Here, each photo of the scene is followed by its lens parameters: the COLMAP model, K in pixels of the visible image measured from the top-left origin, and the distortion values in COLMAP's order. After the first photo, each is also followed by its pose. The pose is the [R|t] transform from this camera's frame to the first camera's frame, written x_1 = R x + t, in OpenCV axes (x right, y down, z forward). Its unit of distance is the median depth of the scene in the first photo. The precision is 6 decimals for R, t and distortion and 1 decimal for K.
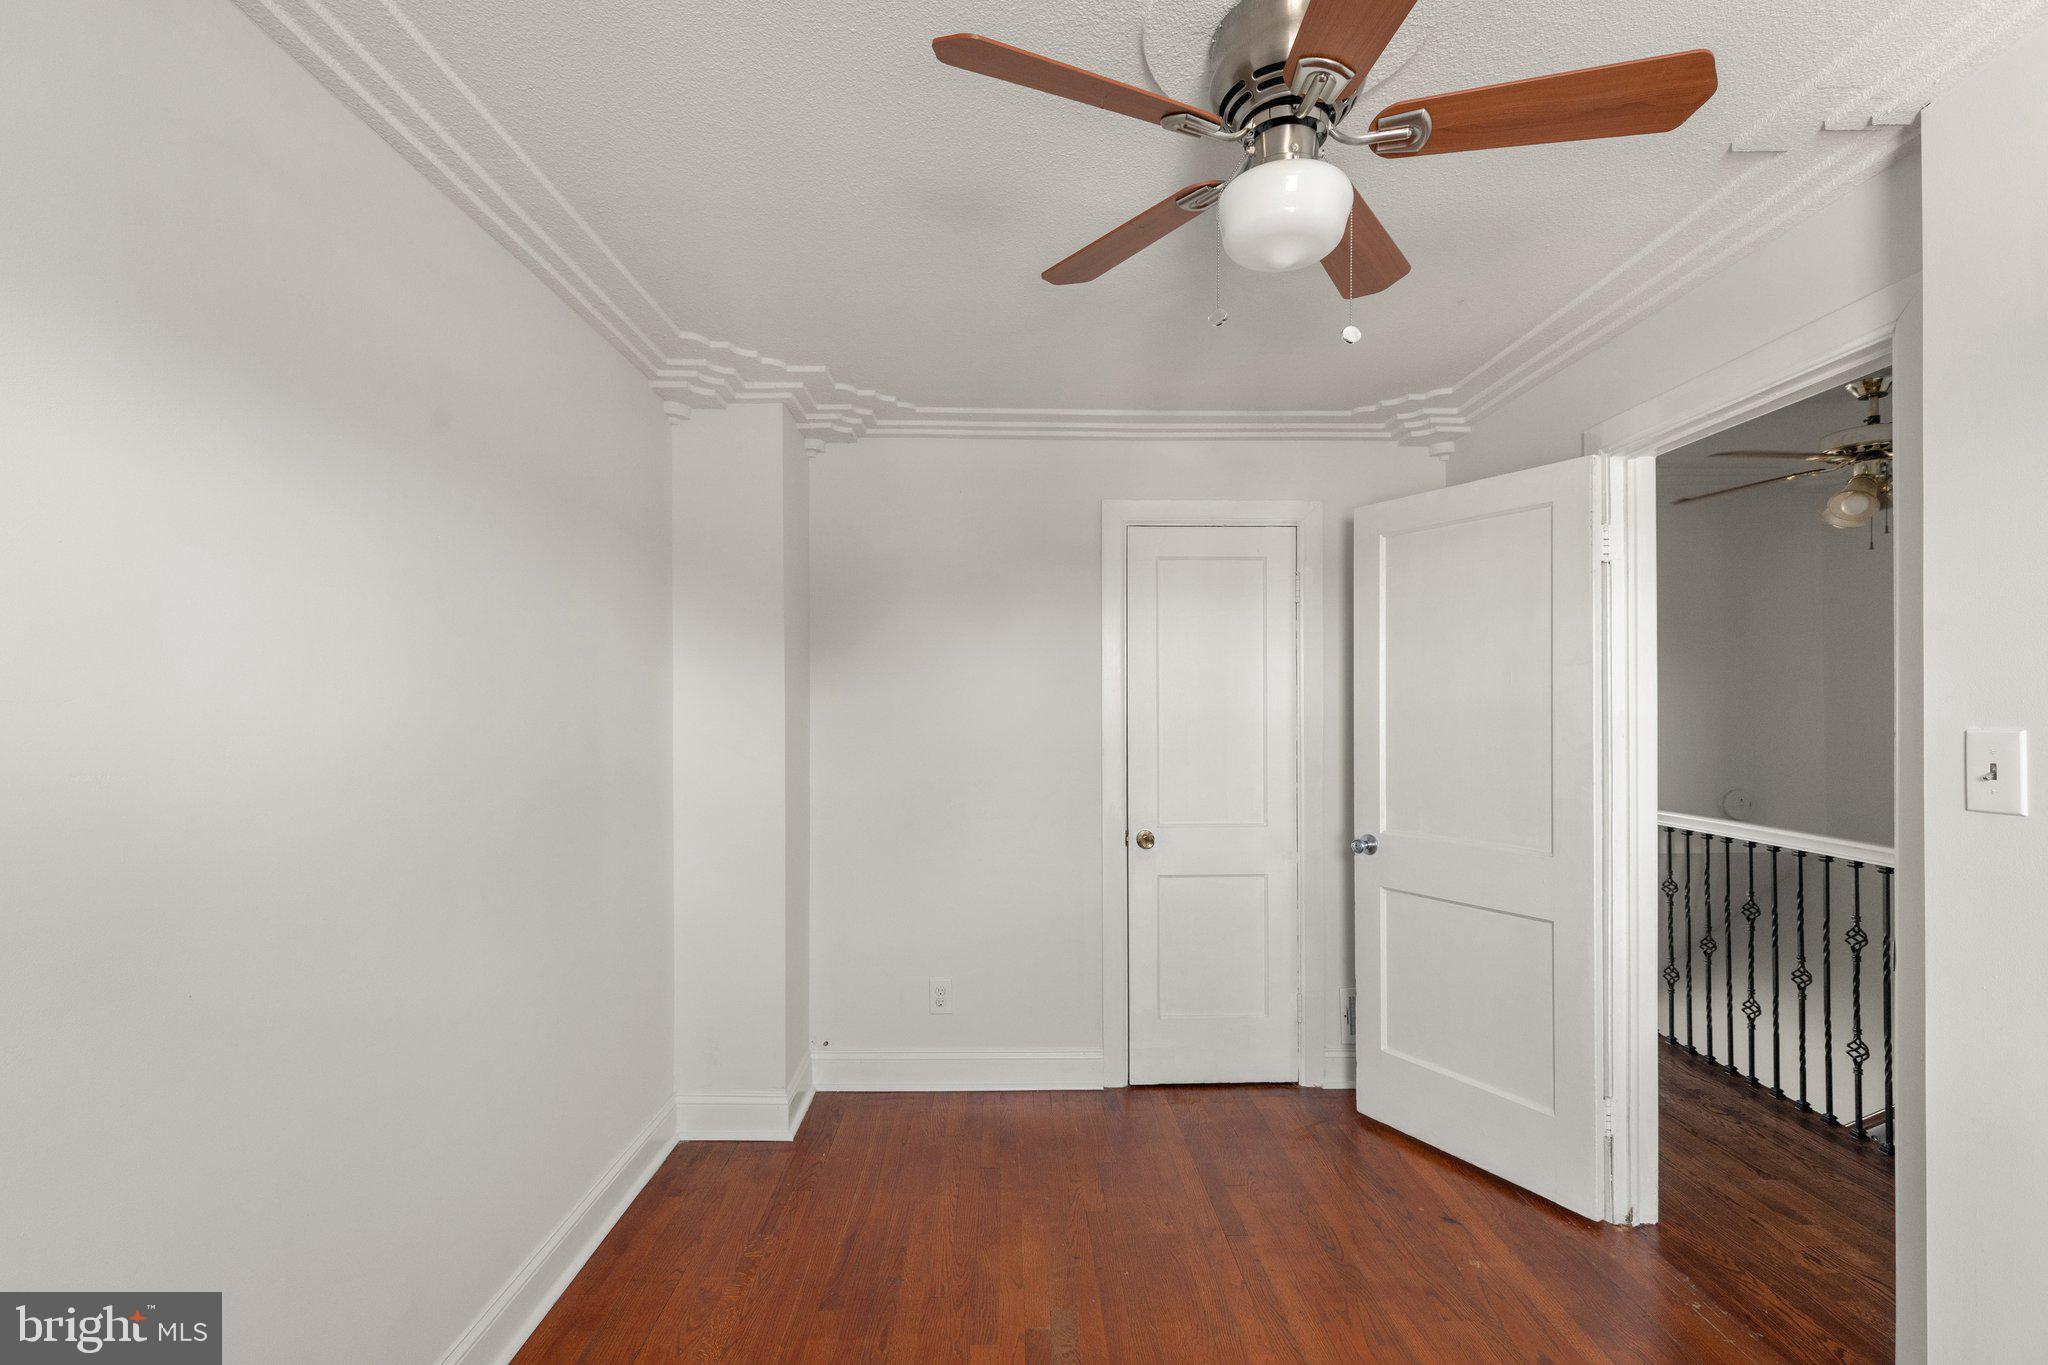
lens RADIAL K [[925.8, 0, 1033.4], [0, 925.8, 697.5], [0, 0, 1]] dist [0.004153, -0.000323]
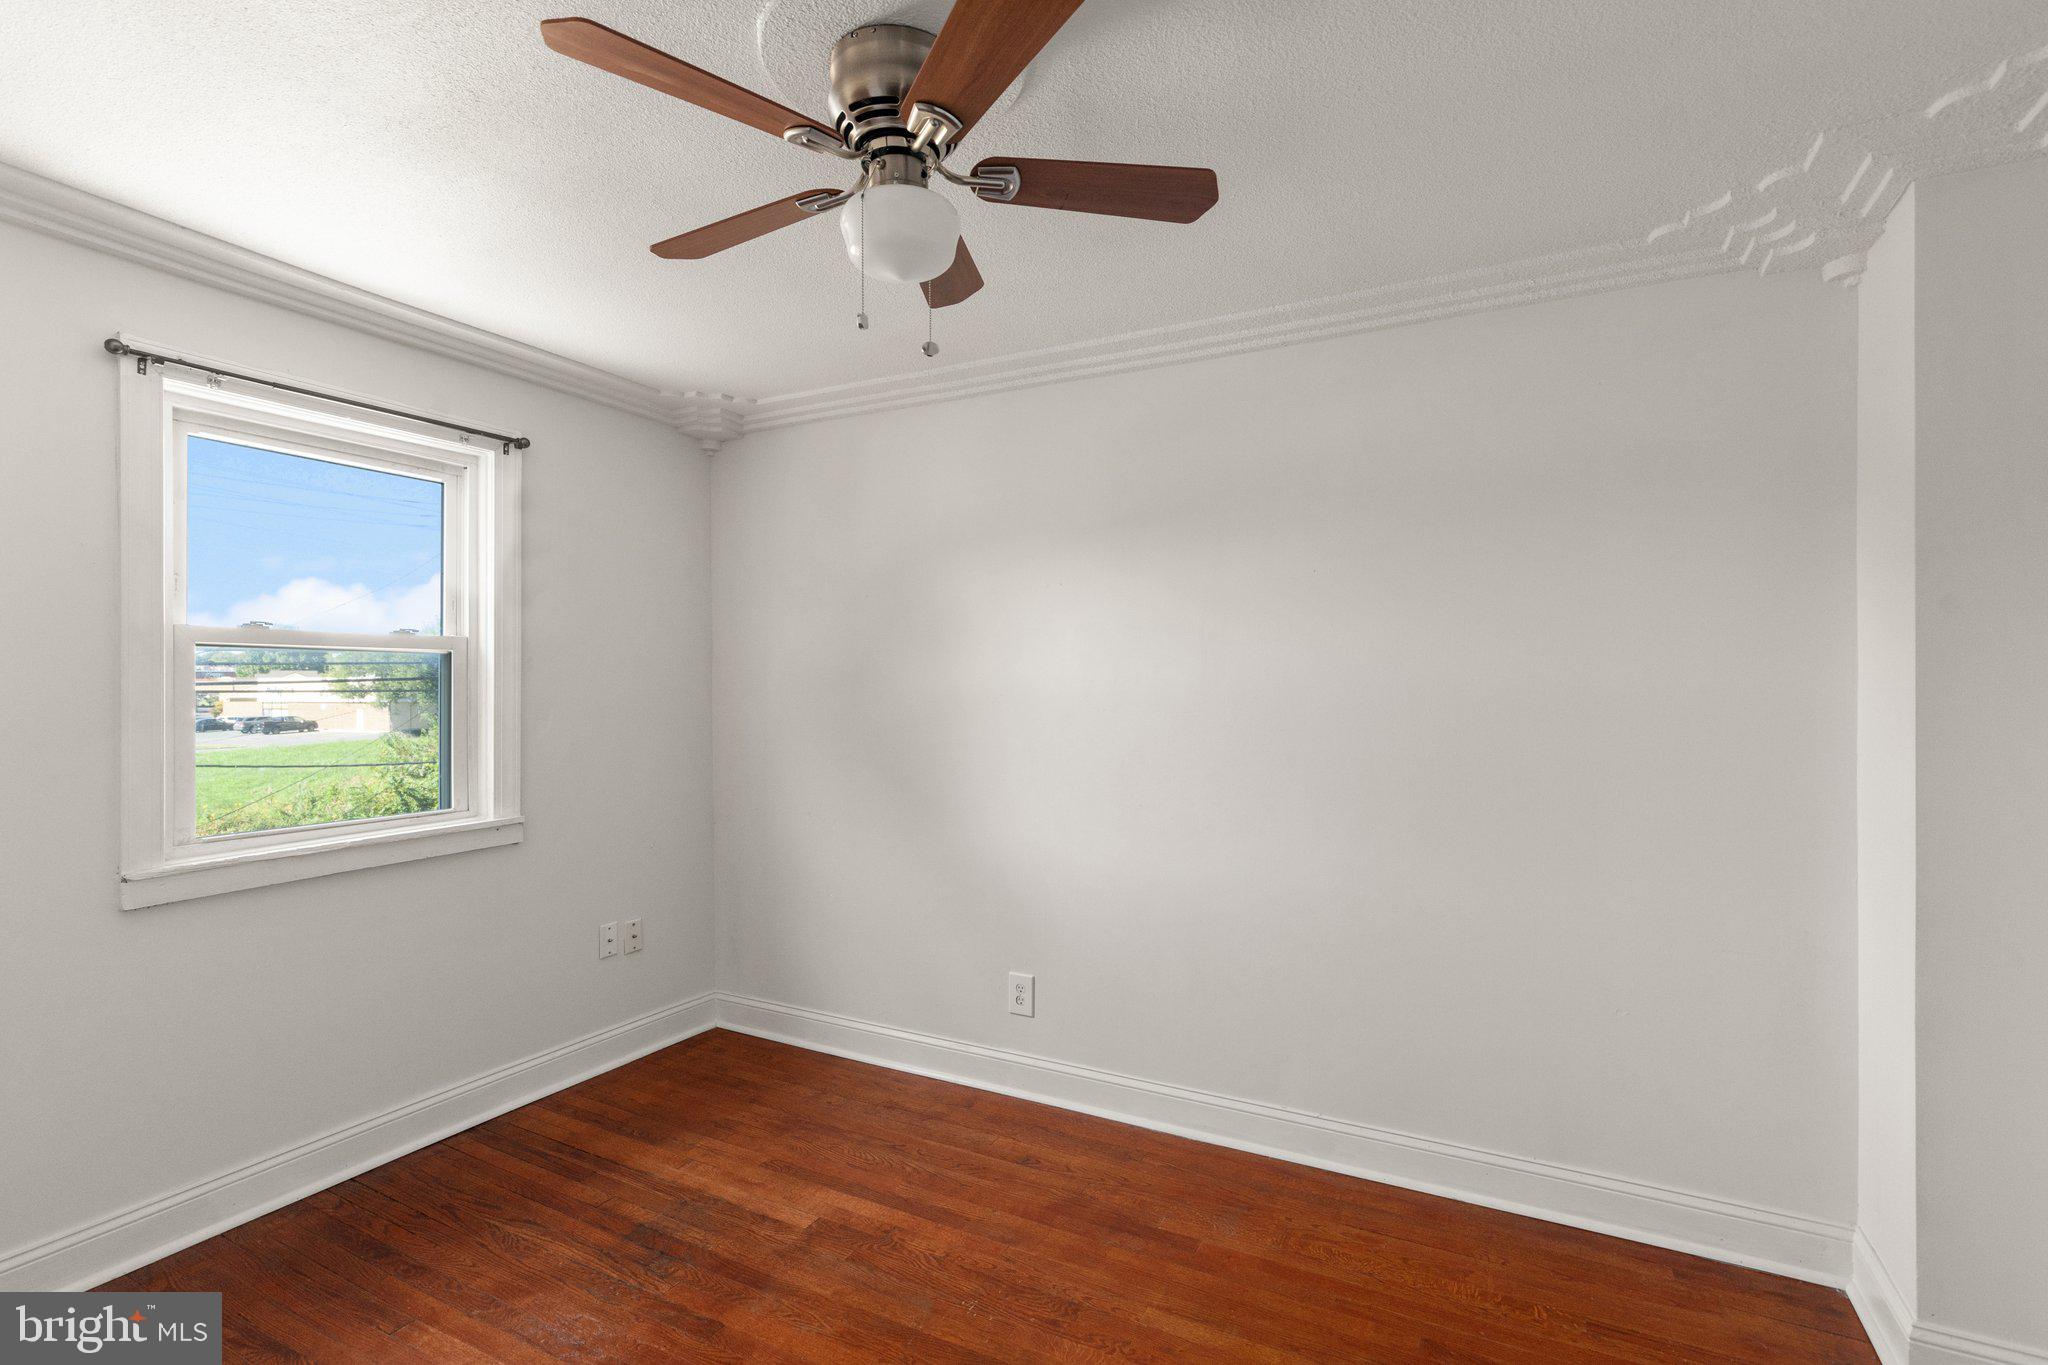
lens RADIAL K [[925.8, 0, 1033.4], [0, 925.8, 697.5], [0, 0, 1]] dist [0.004153, -0.000323]
pose [[-0.487757, 0.007488, -0.872947, 0.622042], [0.004202, 0.999972, 0.006230, 0.014174], [0.872969, -0.000630, -0.487775, 0.912185]]
